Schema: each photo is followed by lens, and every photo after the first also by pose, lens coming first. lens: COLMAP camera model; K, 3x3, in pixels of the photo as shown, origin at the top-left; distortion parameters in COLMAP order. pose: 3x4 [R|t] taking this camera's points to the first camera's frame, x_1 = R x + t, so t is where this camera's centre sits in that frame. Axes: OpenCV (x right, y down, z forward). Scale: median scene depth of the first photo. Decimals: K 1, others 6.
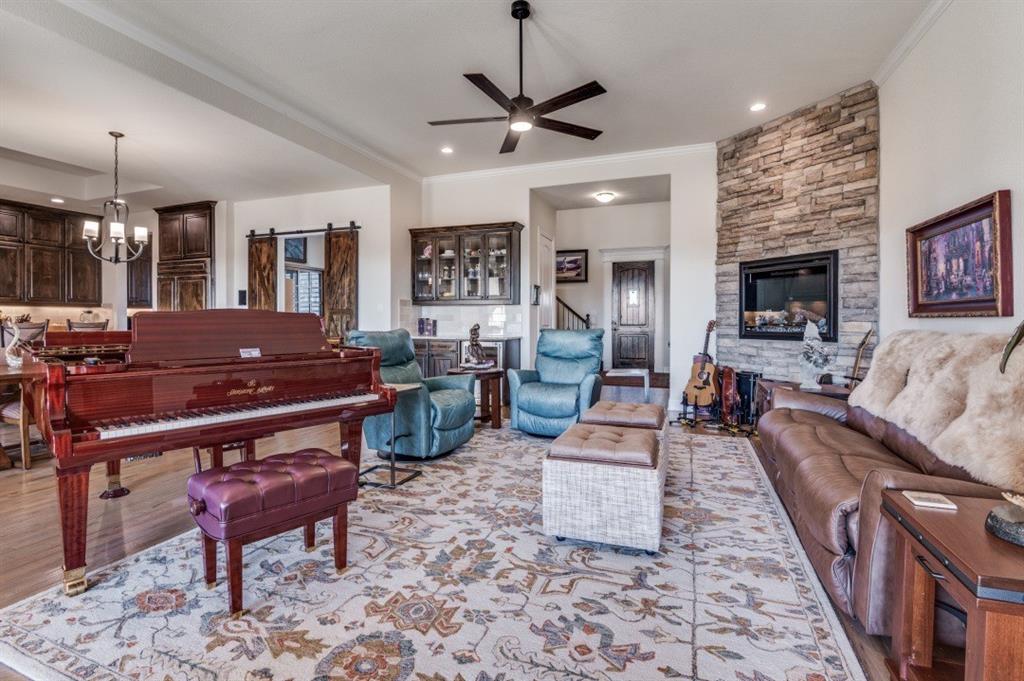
lens RADIAL K [[476.9, 0, 511.9], [0, 476.9, 323.4], [0, 0, 1]] dist [-0.012440, -0.003662]
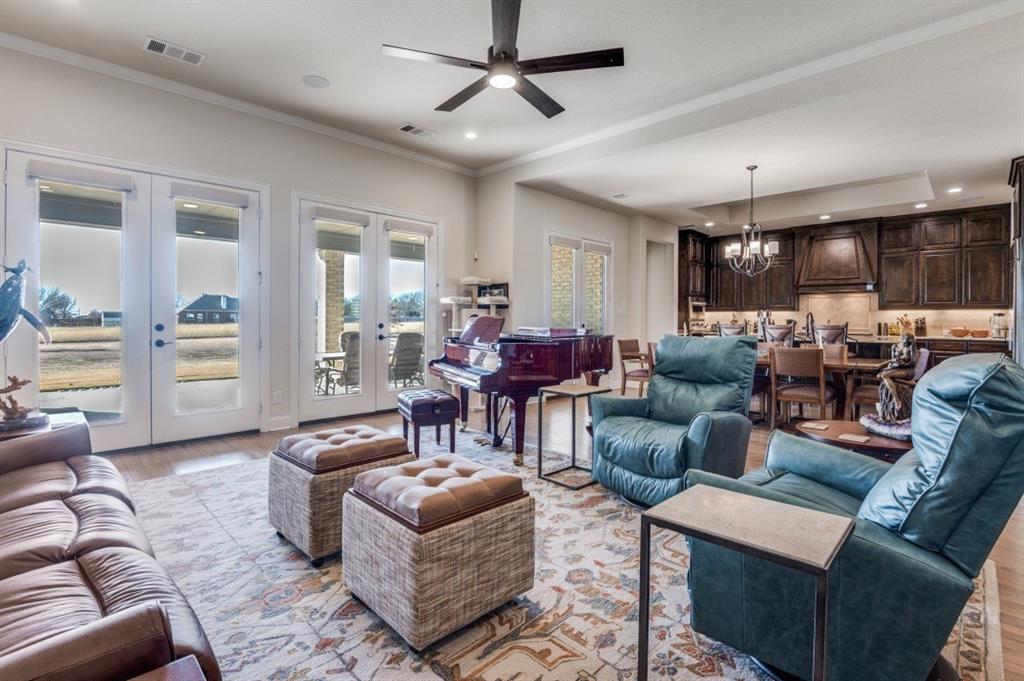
lens RADIAL K [[476.9, 0, 505.9], [0, 476.9, 320.5], [0, 0, 1]] dist [-0.012440, -0.003662]
pose [[-0.421938, 0.000011, -0.906625, 0.562646], [-0.011714, 0.999916, 0.005464, -0.012235], [0.906549, 0.012926, -0.421902, 1.016684]]
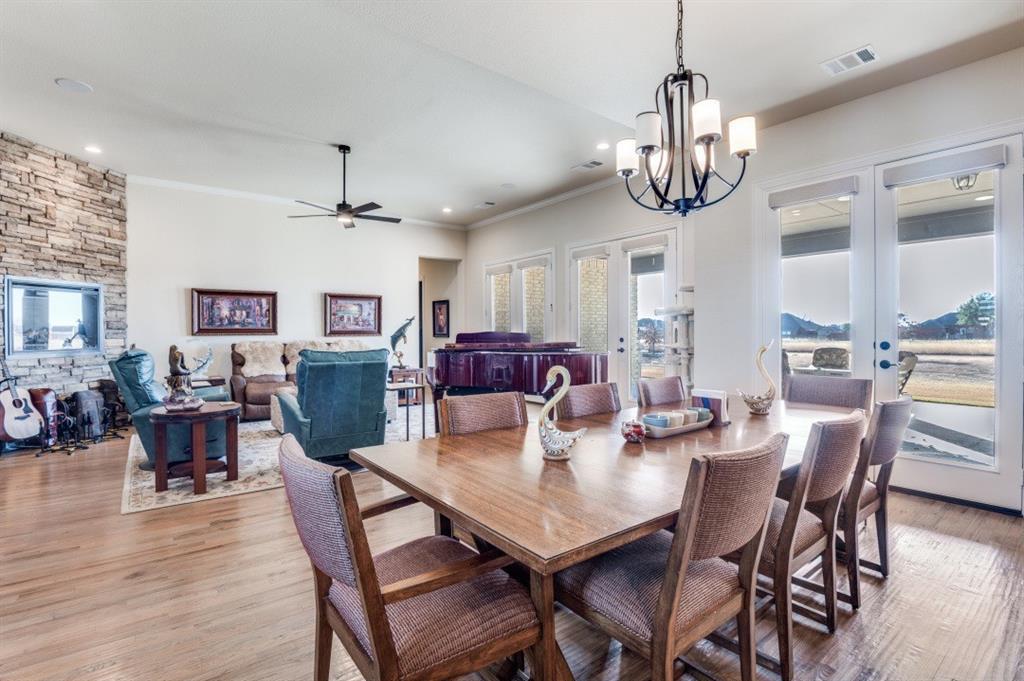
lens RADIAL K [[476.9, 0, 512.5], [0, 476.9, 338.8], [0, 0, 1]] dist [-0.012440, -0.003662]
pose [[-0.852006, 0.000822, 0.523531, -1.026931], [0.011598, 0.999783, 0.017305, -0.014357], [-0.523404, 0.020816, -0.851831, 1.610952]]
